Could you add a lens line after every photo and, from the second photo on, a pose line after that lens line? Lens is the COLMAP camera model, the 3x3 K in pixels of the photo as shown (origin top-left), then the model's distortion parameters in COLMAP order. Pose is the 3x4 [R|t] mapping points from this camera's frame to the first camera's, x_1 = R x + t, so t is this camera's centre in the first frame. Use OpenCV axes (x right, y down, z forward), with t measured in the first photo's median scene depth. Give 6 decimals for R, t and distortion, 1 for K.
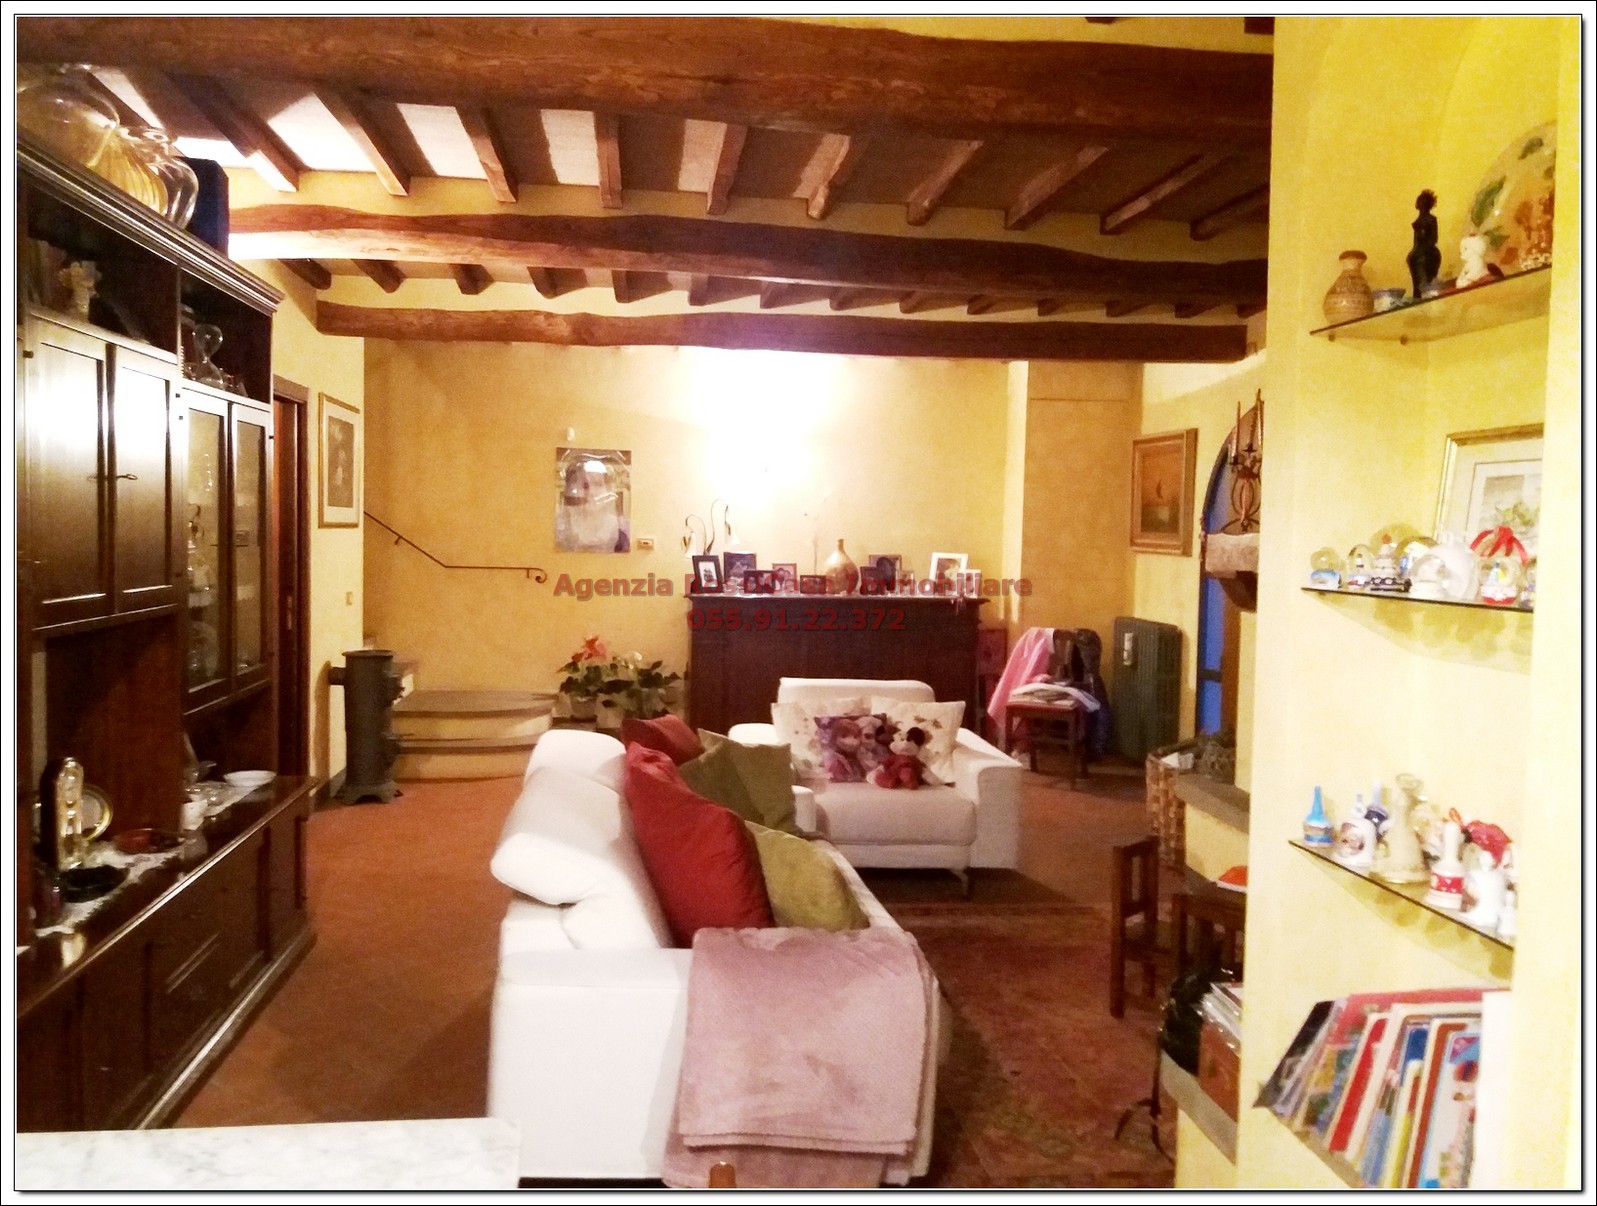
lens RADIAL K [[1256.5, 0, 798.5], [0, 1256.5, 603.0], [0, 0, 1]] dist [0.004273, -0.000271]
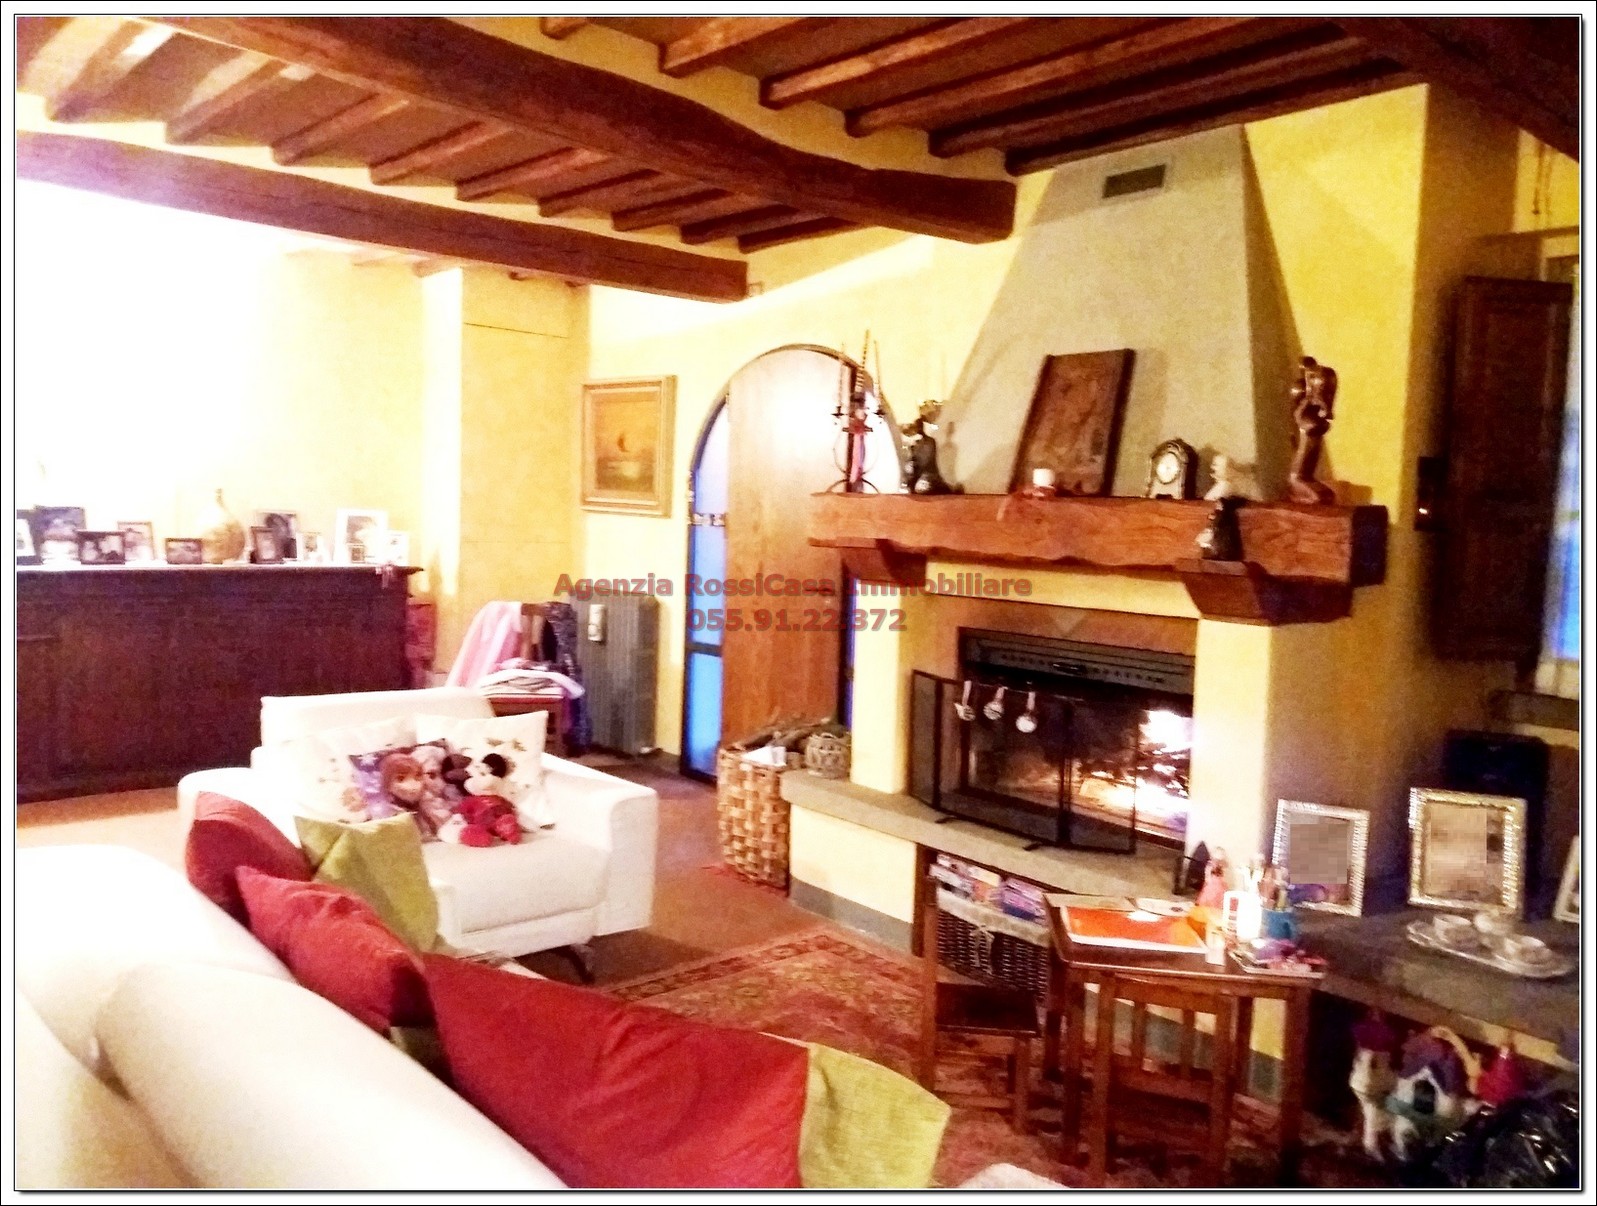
lens RADIAL K [[1196.6, 0, 798.5], [0, 1196.6, 603.0], [0, 0, 1]] dist [-0.001501, -0.003202]
pose [[0.801330, -0.033250, 0.597298, -0.130677], [0.010633, 0.999088, 0.041351, -0.010670], [-0.598128, -0.026785, 0.800953, 0.260827]]
